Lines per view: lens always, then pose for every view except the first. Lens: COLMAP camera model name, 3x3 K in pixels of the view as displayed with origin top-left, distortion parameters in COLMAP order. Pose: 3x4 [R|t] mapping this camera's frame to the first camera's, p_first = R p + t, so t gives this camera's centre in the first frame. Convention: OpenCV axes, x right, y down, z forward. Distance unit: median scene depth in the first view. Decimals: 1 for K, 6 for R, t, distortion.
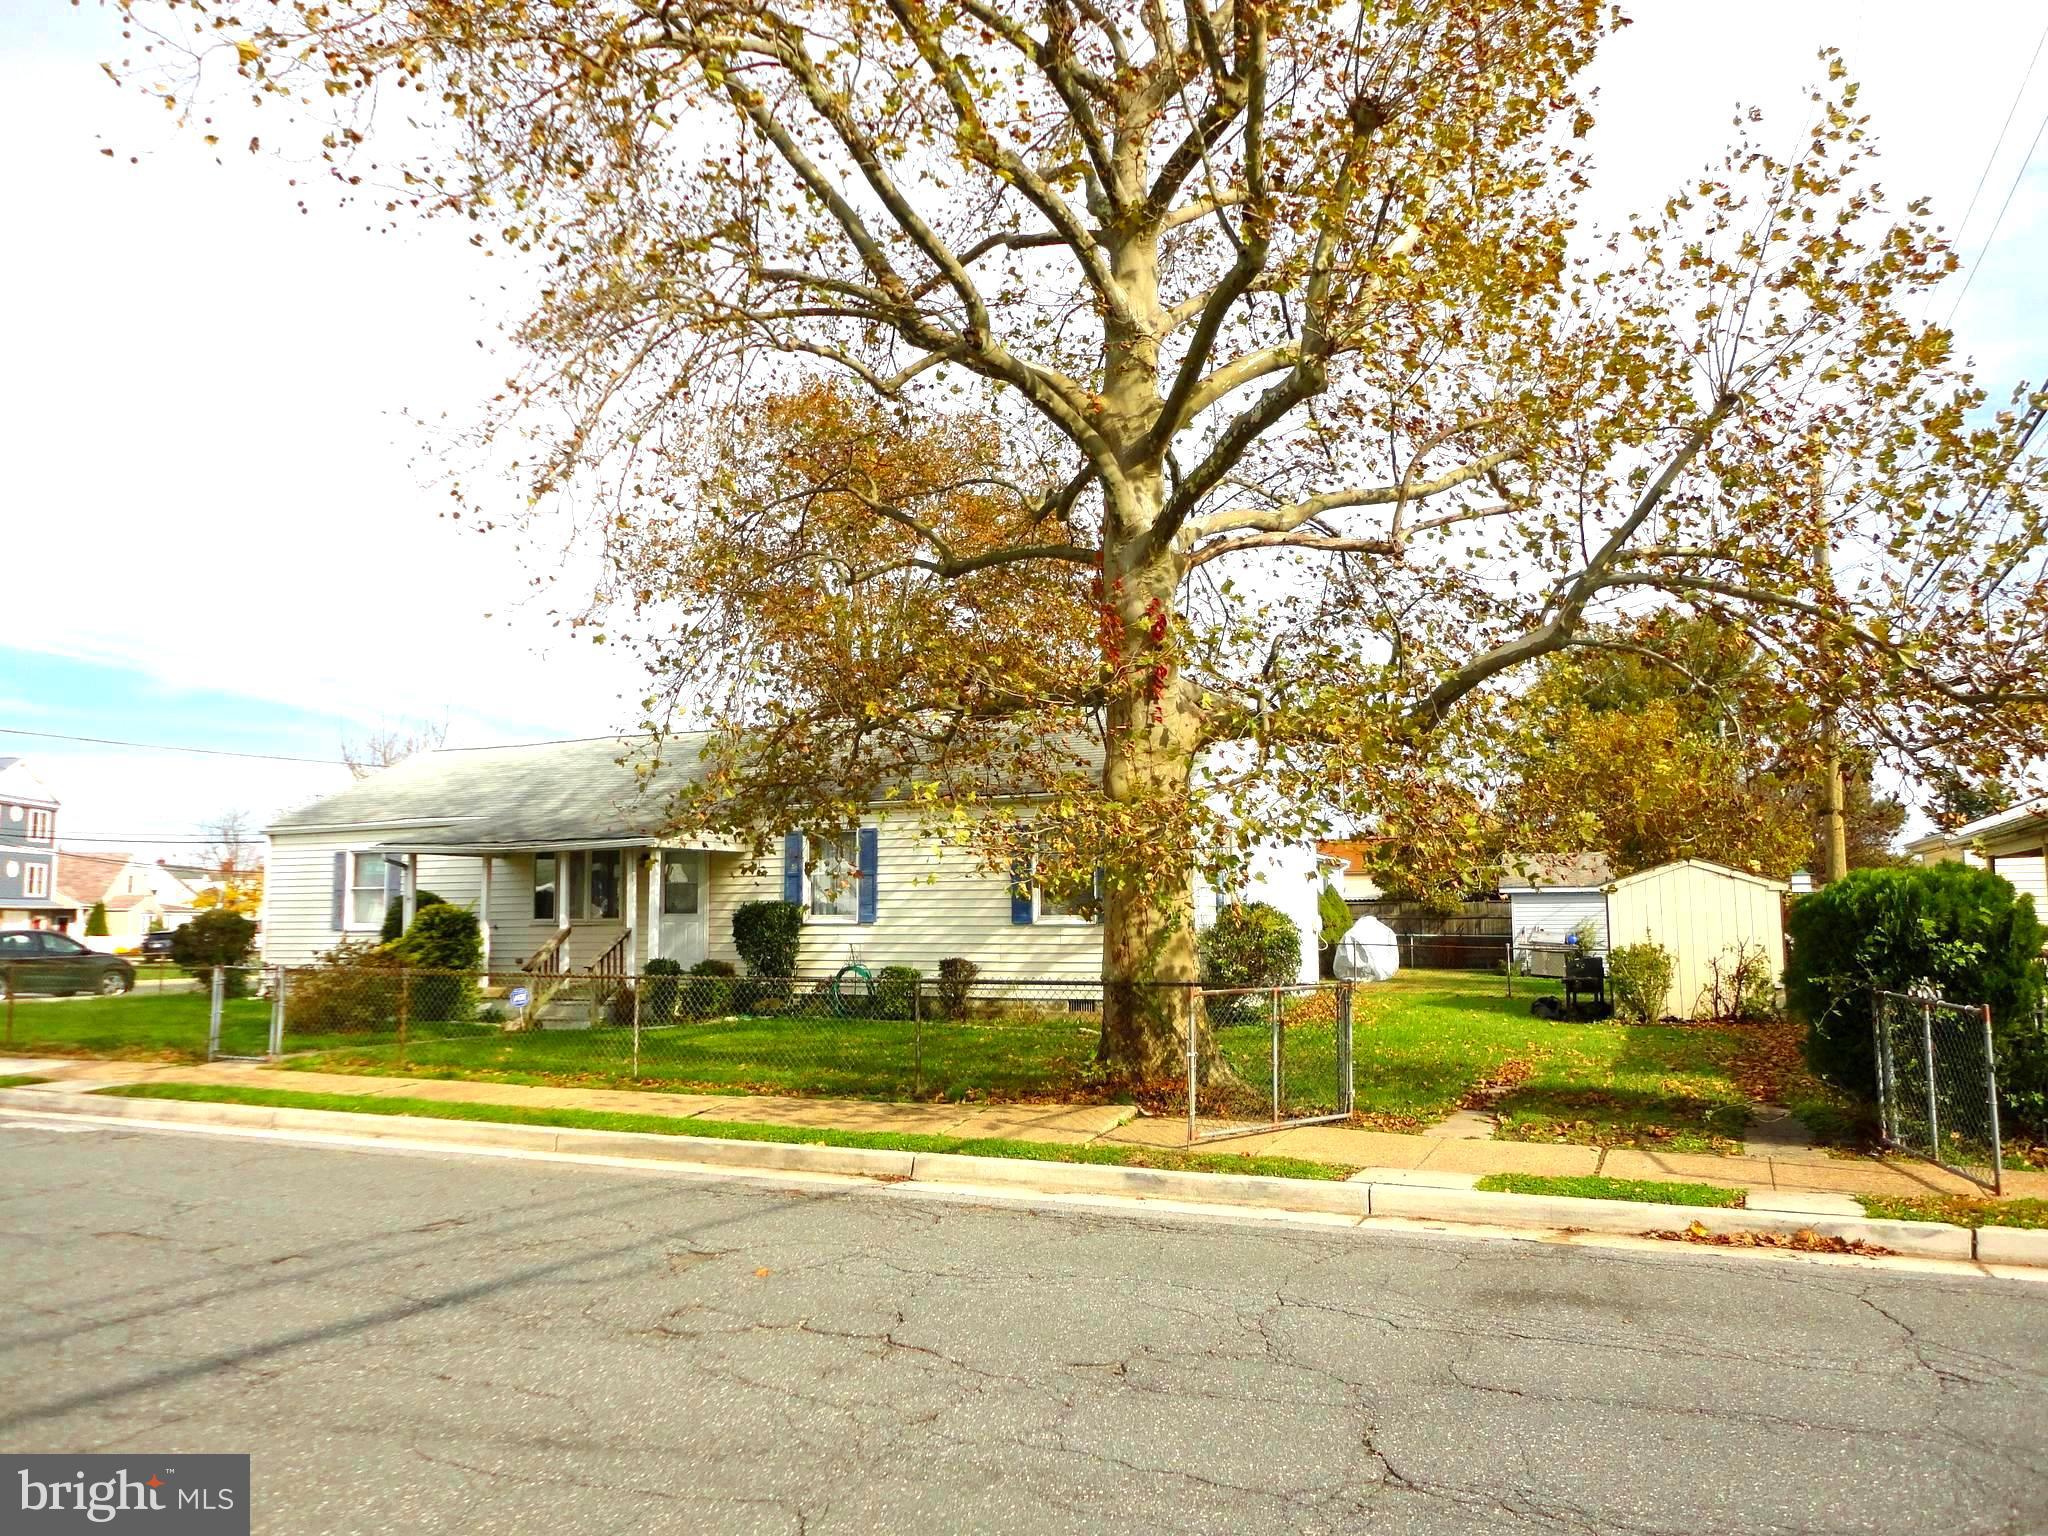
lens RADIAL K [[1459.7, 0, 1031.6], [0, 1459.7, 763.9], [0, 0, 1]] dist [-0.000209, 0.003120]
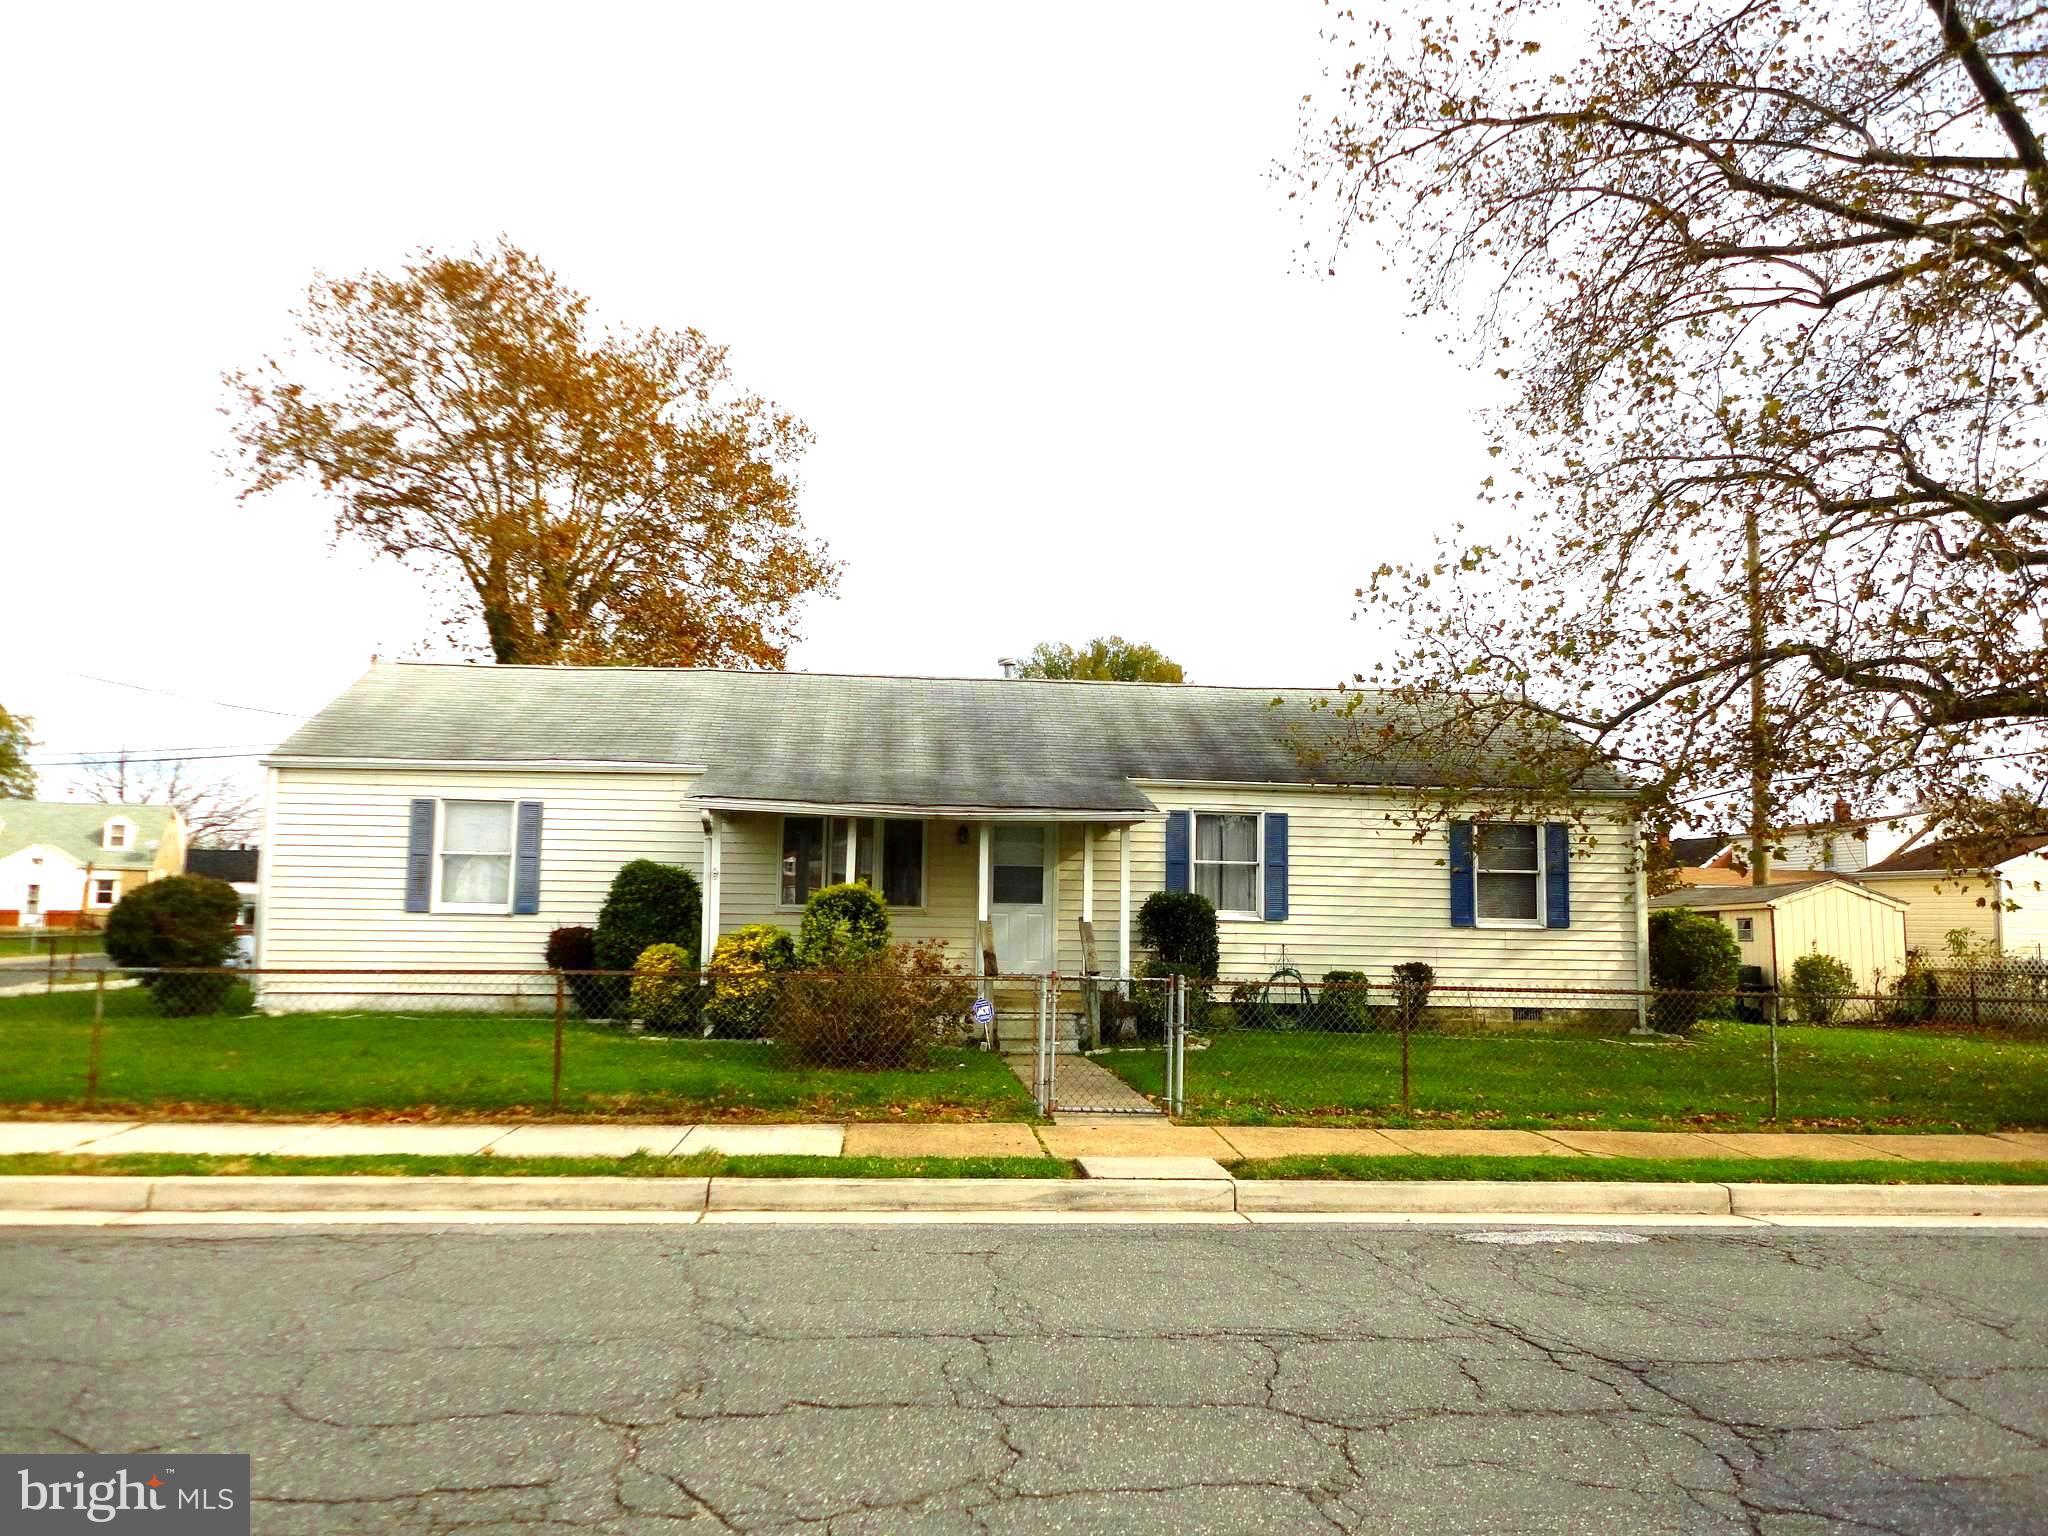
lens RADIAL K [[1459.7, 0, 1032.3], [0, 1459.7, 772.8], [0, 0, 1]] dist [-0.000209, 0.003120]
pose [[0.871709, 0.068400, 0.485227, -0.695836], [-0.074142, 0.997220, -0.007377, 0.039894], [-0.484383, -0.029545, 0.874357, 0.327133]]
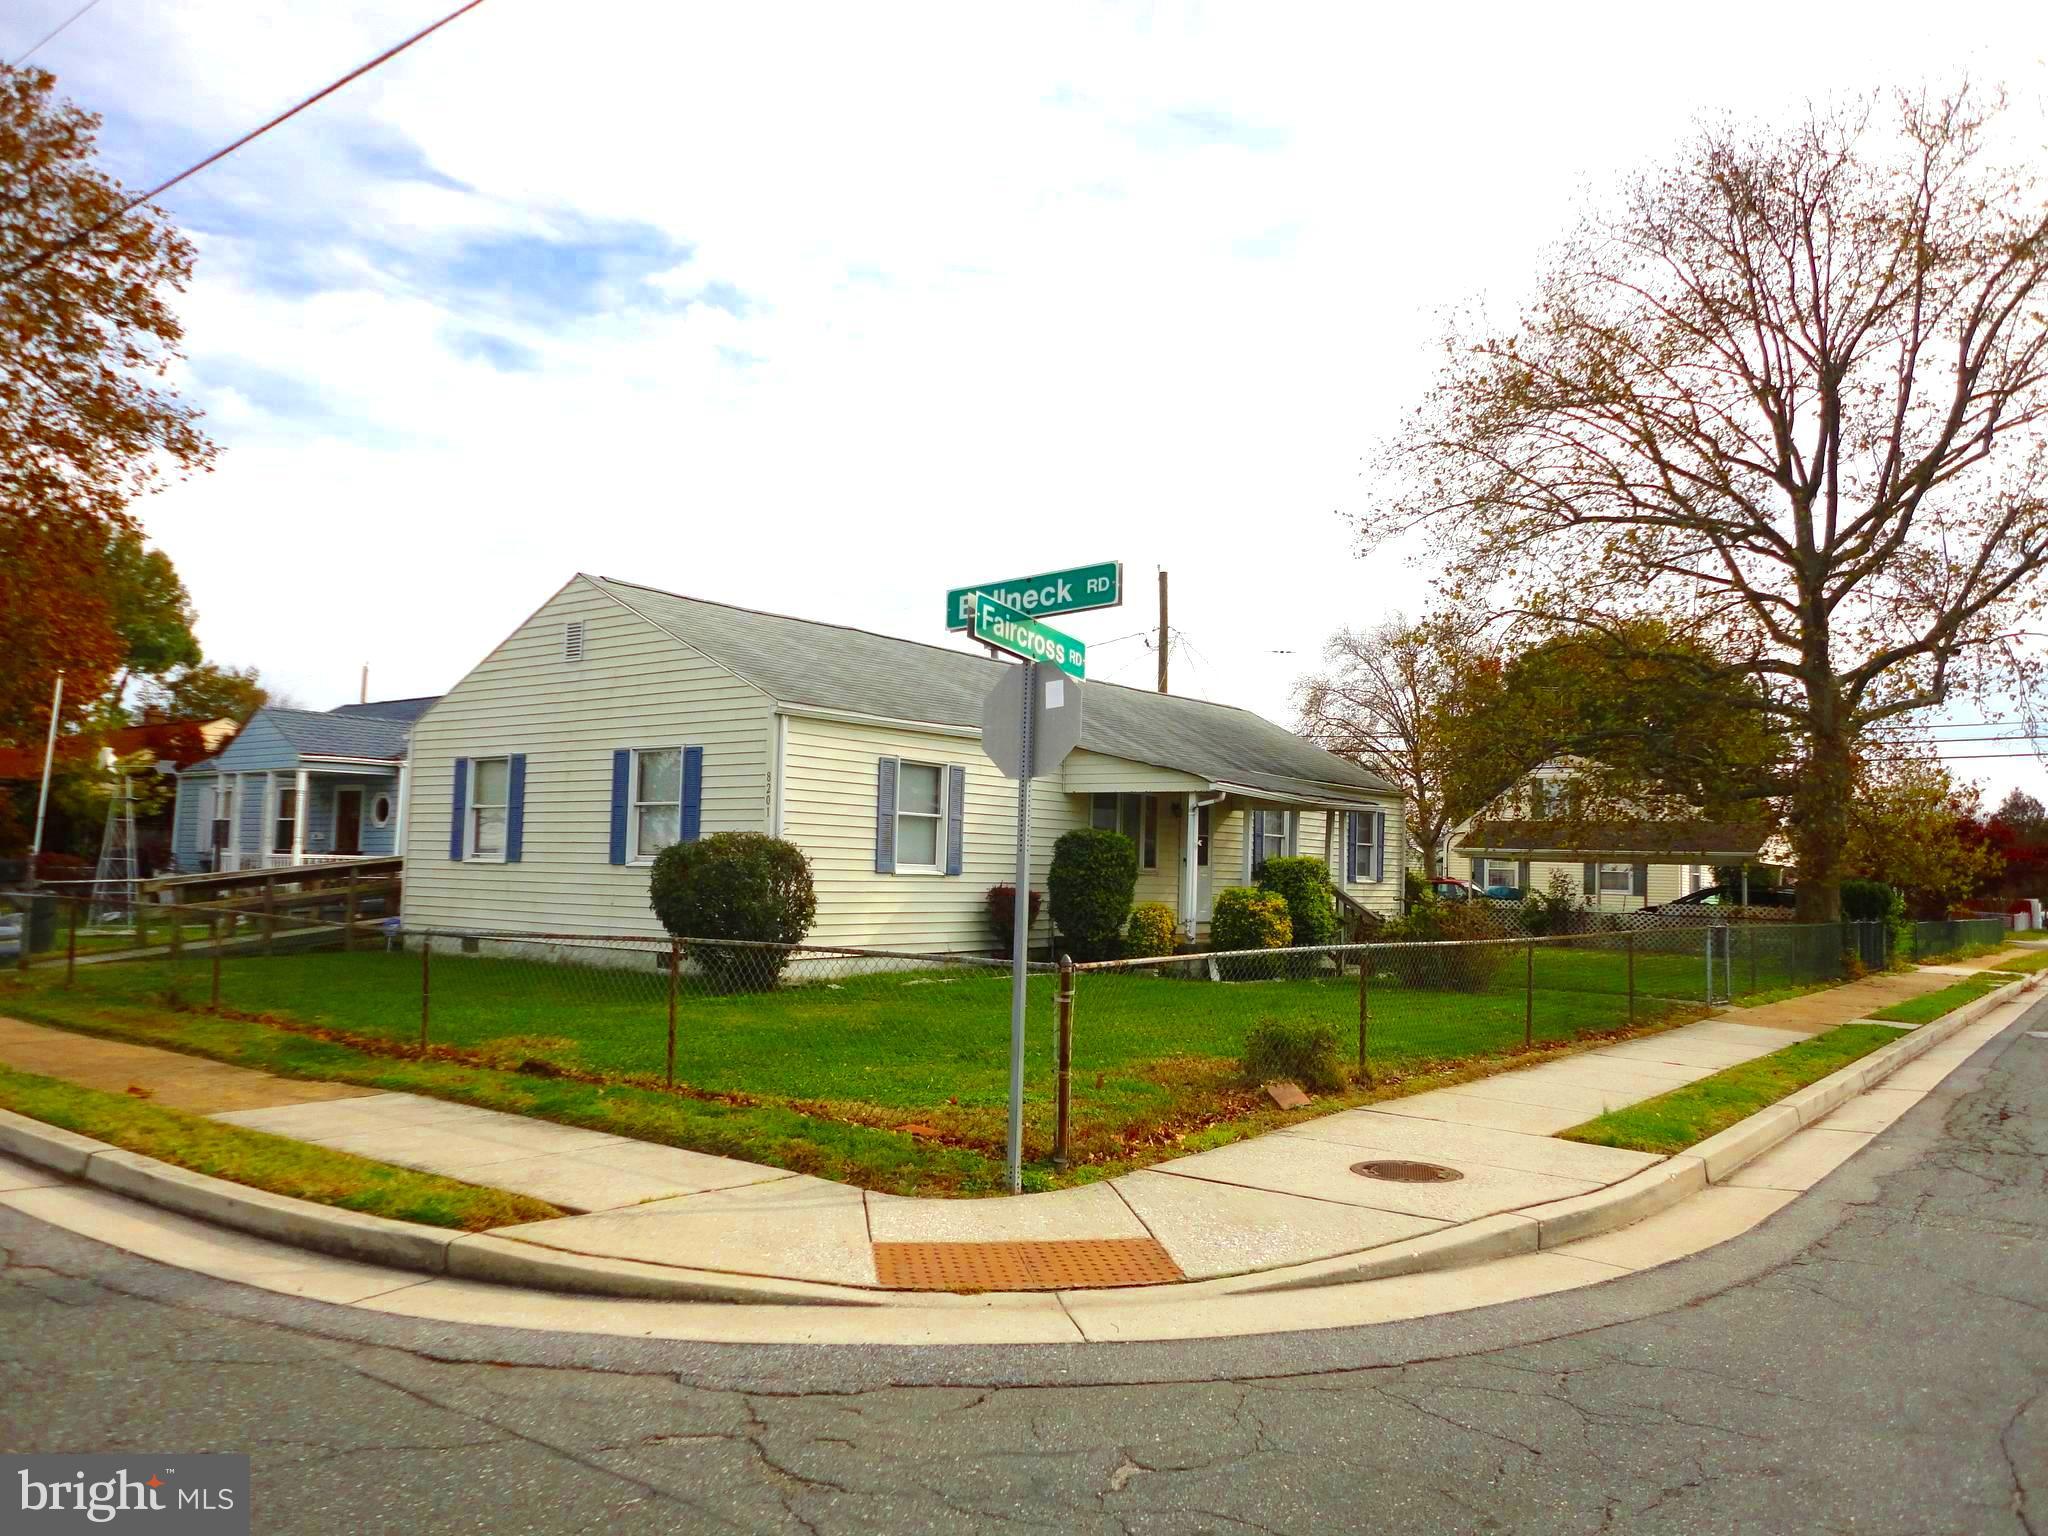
lens RADIAL K [[1459.7, 0, 1045.2], [0, 1459.7, 770.3], [0, 0, 1]] dist [-0.000209, 0.003120]
pose [[0.233106, 0.081040, 0.969069, -1.383981], [-0.130378, 0.990129, -0.051439, 0.113632], [-0.963672, -0.114355, 0.241371, 0.956987]]
